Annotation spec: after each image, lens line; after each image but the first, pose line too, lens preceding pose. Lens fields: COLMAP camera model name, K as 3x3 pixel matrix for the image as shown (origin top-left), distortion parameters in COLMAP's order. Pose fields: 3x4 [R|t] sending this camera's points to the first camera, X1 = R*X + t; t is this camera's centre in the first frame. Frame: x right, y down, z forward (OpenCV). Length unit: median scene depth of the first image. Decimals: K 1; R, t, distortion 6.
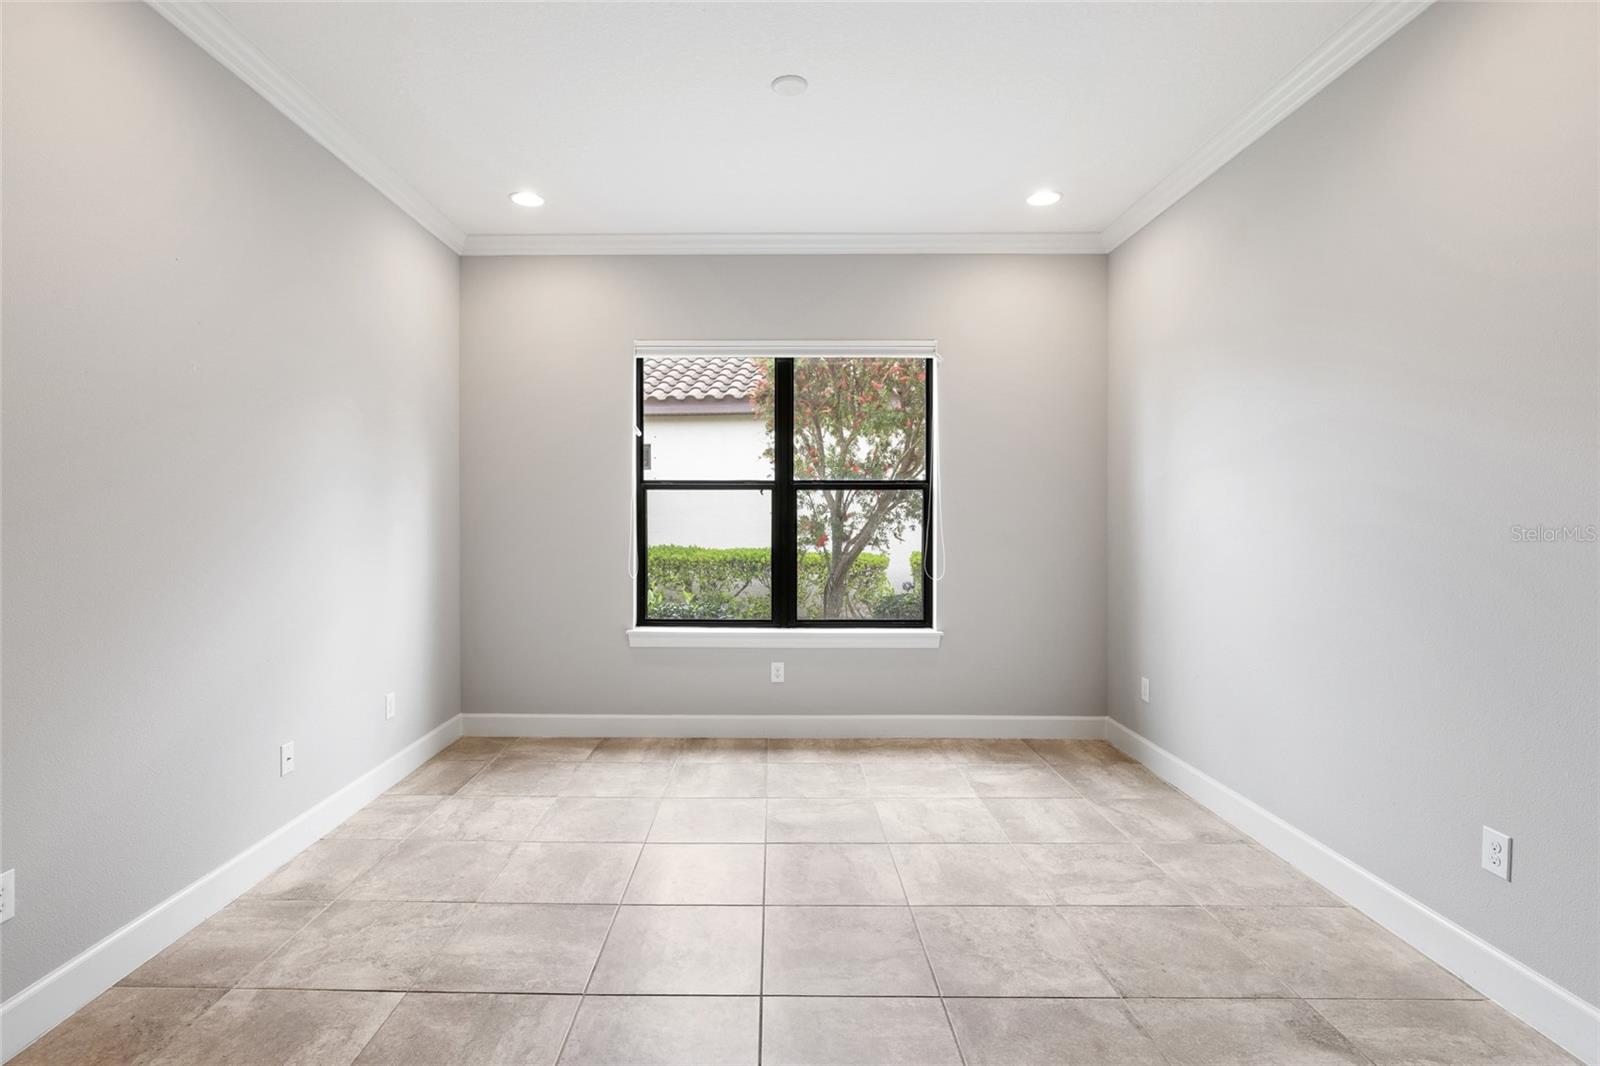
lens RADIAL K [[765.3, 0, 761.5], [0, 765.3, 519.0], [0, 0, 1]] dist [-0.006329, 0.001064]
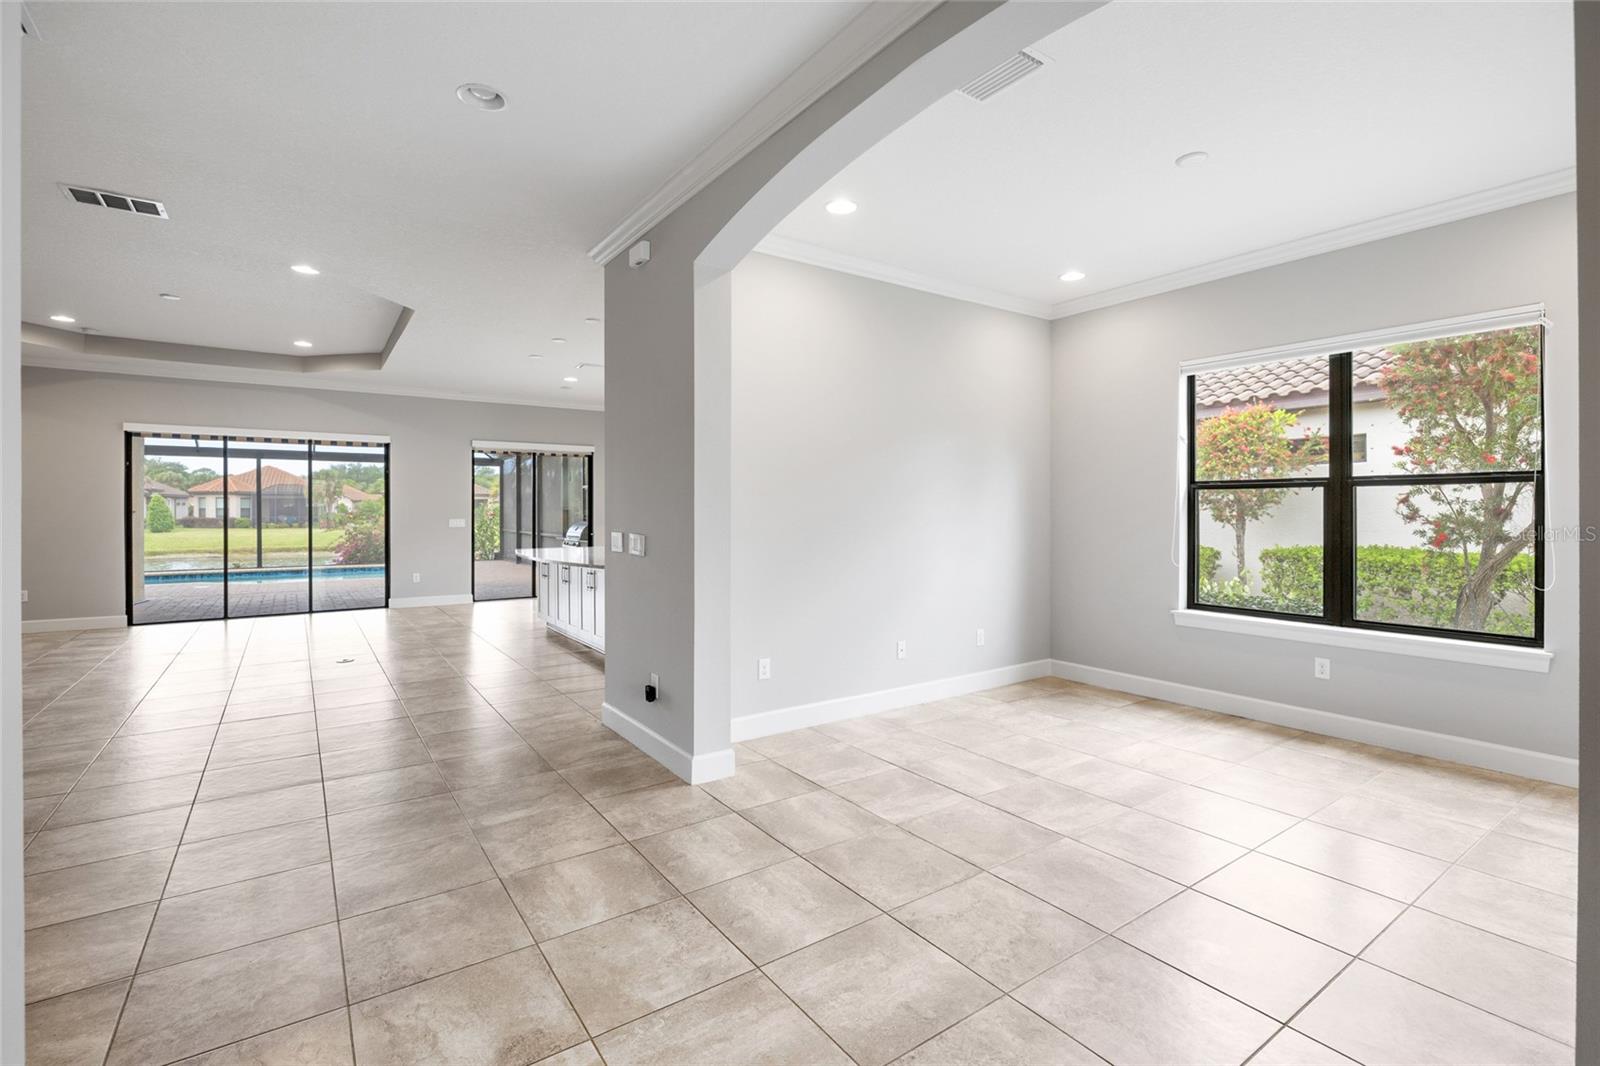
lens RADIAL K [[720.8, 0, 800.8], [0, 720.8, 512.4], [0, 0, 1]] dist [-0.008183, 0.002201]
pose [[0.591071, 0.001424, -0.806618, 0.409023], [-0.004829, 0.999987, -0.001774, 0.000069], [0.806605, 0.004943, 0.591070, -0.120840]]
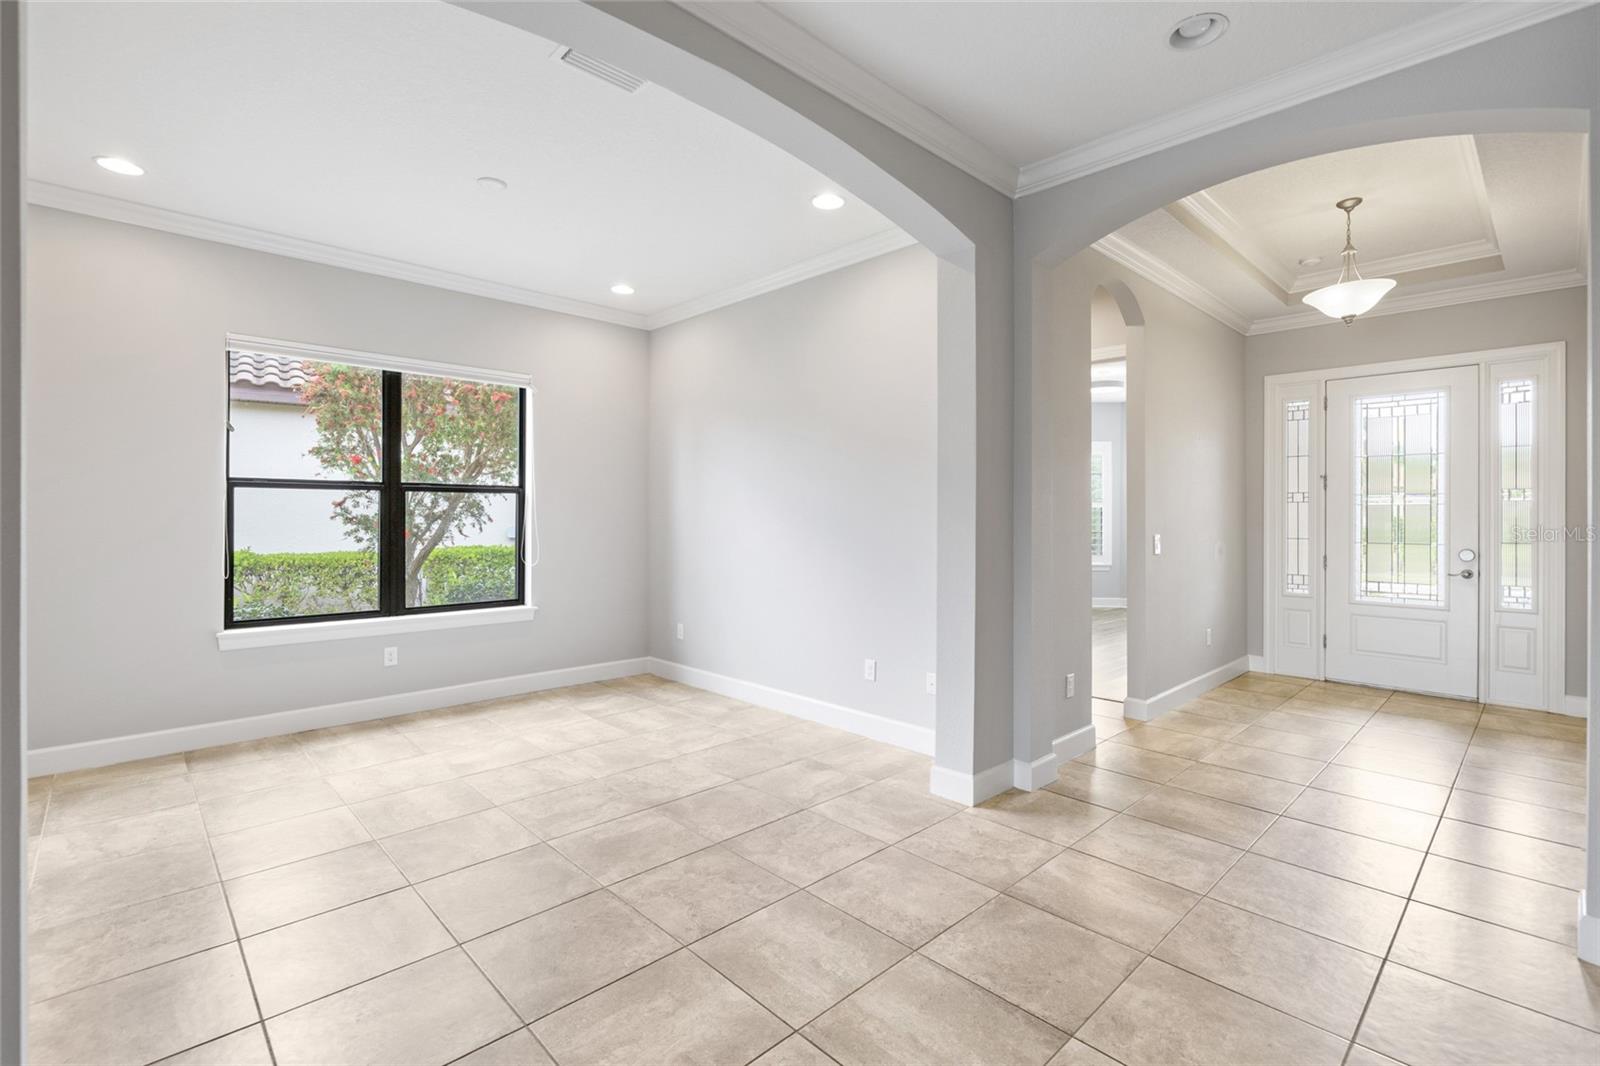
lens RADIAL K [[720.8, 0, 797.3], [0, 720.8, 515.4], [0, 0, 1]] dist [-0.008183, 0.002201]
pose [[0.717079, 0.000498, 0.696992, -0.305594], [0.002014, 0.999994, -0.002787, 0.001120], [-0.696989, 0.003402, 0.717073, -0.164144]]
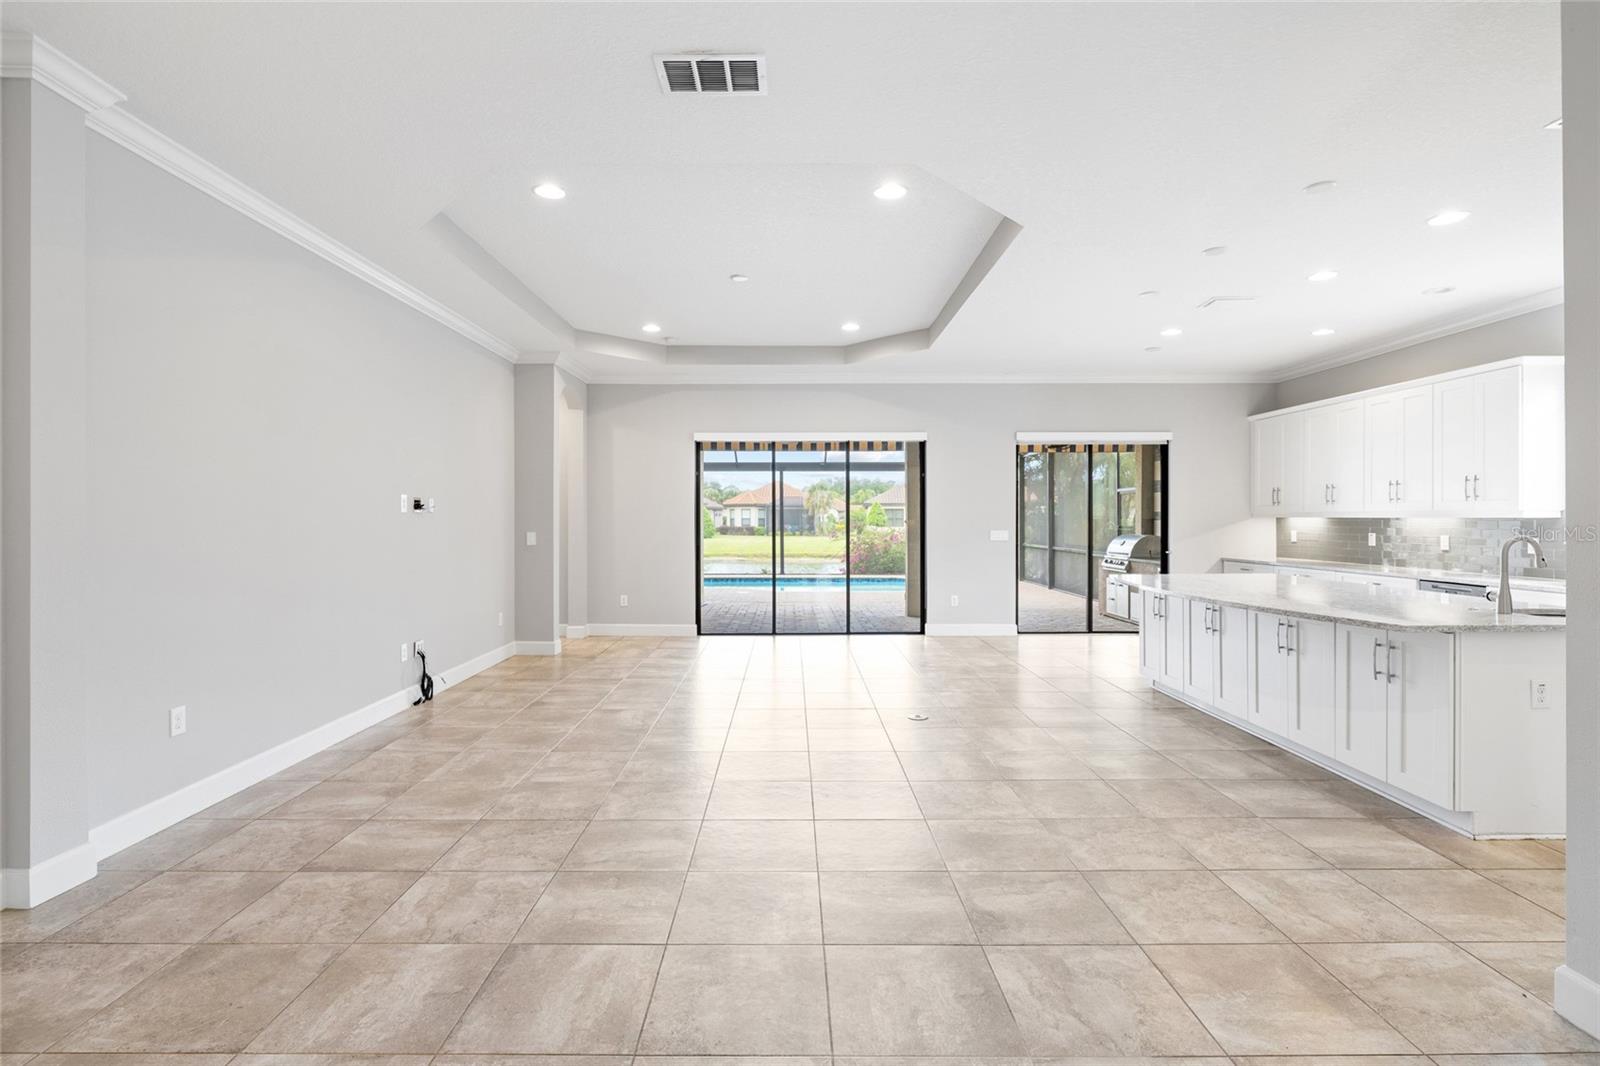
lens RADIAL K [[765.3, 0, 789.0], [0, 765.3, 522.9], [0, 0, 1]] dist [-0.006329, 0.001064]
pose [[0.014650, 0.002825, -0.999889, -0.145572], [-0.005612, 0.999980, 0.002743, 0.000215], [0.999877, 0.005571, 0.014665, -0.223575]]
